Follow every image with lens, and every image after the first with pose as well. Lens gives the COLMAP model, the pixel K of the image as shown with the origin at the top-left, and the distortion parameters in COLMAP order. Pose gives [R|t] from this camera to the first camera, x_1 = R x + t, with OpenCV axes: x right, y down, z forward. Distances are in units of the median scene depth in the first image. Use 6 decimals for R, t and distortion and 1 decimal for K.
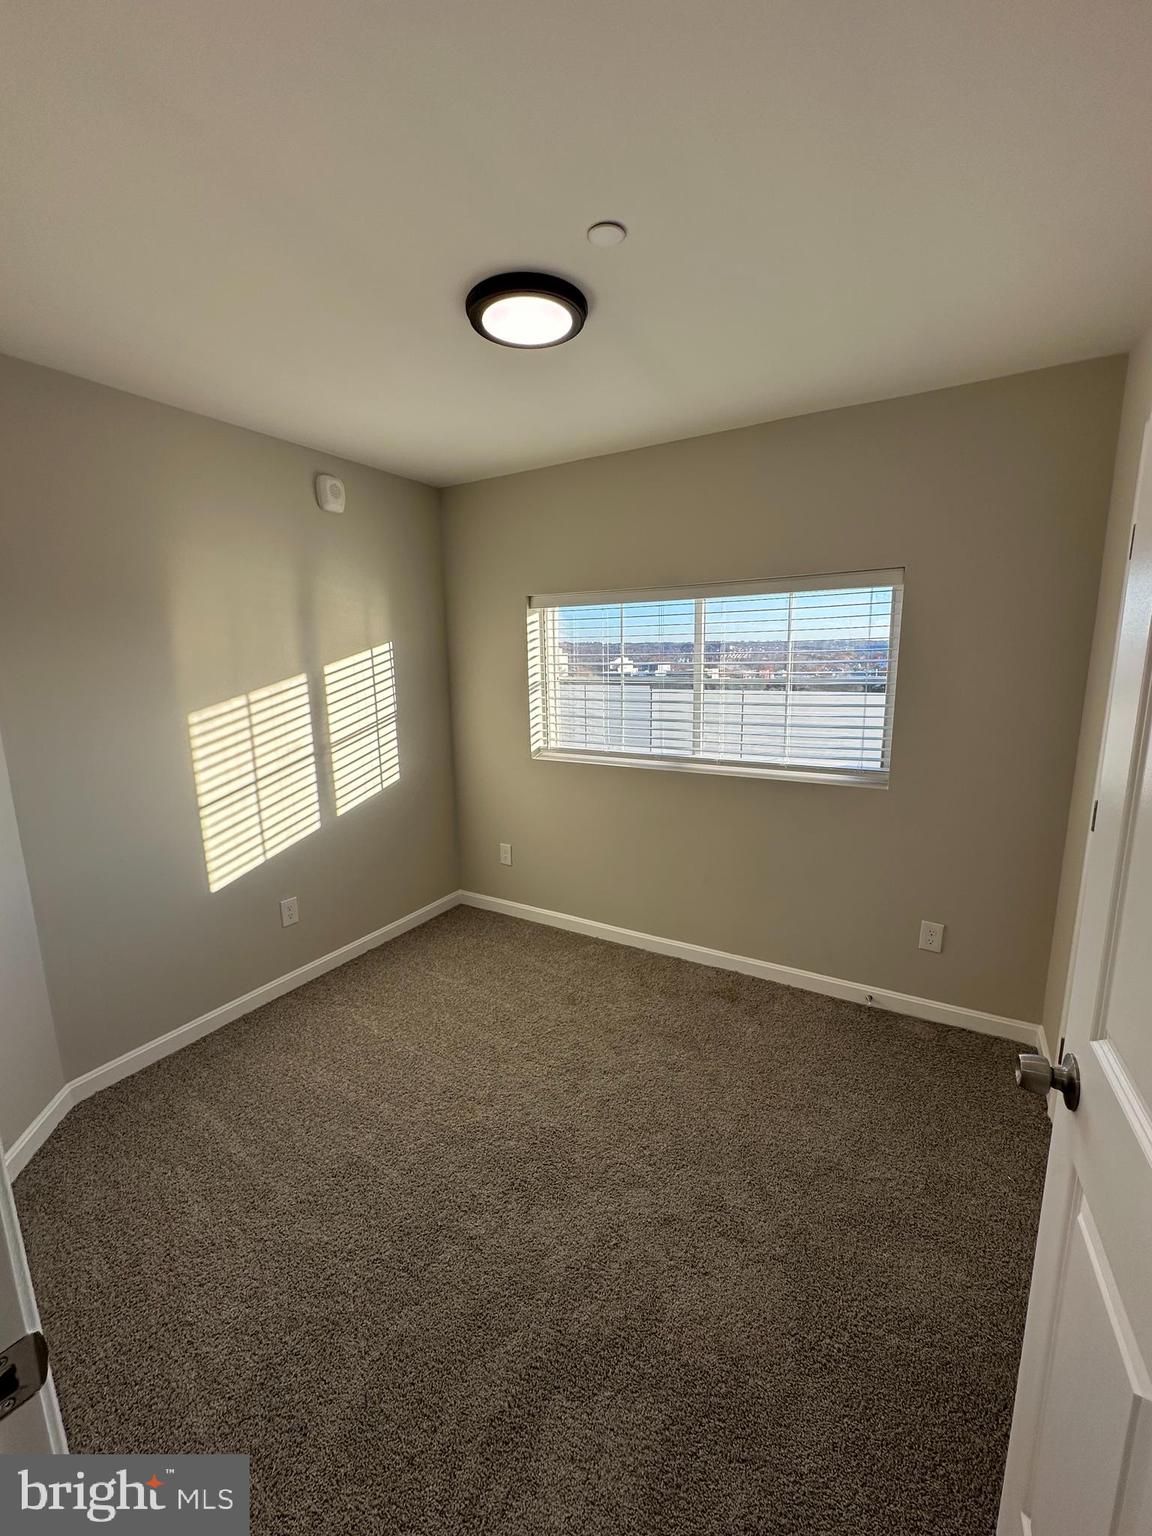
lens RADIAL K [[623.0, 0, 576.0], [0, 623.0, 768.0], [0, 0, 1]] dist [0.000263, 0.000634]
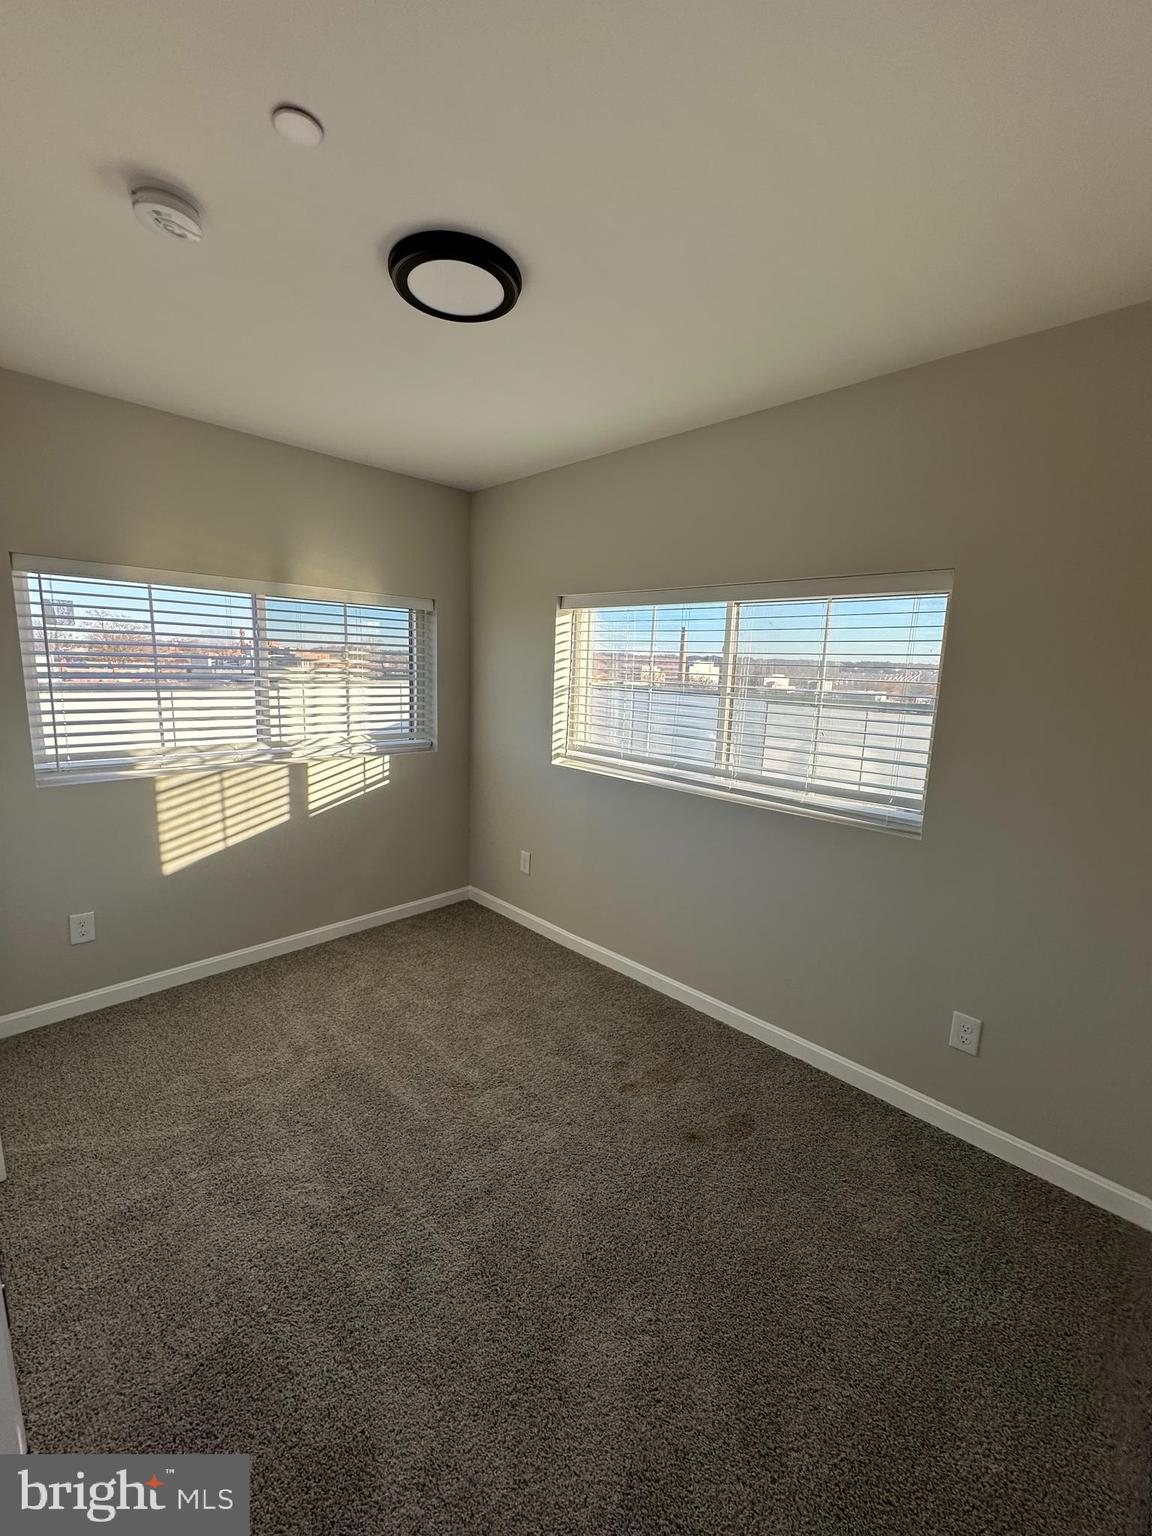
lens RADIAL K [[623.0, 0, 576.0], [0, 623.0, 768.0], [0, 0, 1]] dist [0.000263, 0.000634]
pose [[0.967645, 0.082477, -0.238454, 0.211897], [-0.081813, 0.996567, 0.012695, -0.030425], [0.238682, 0.007224, 0.971071, 0.091159]]
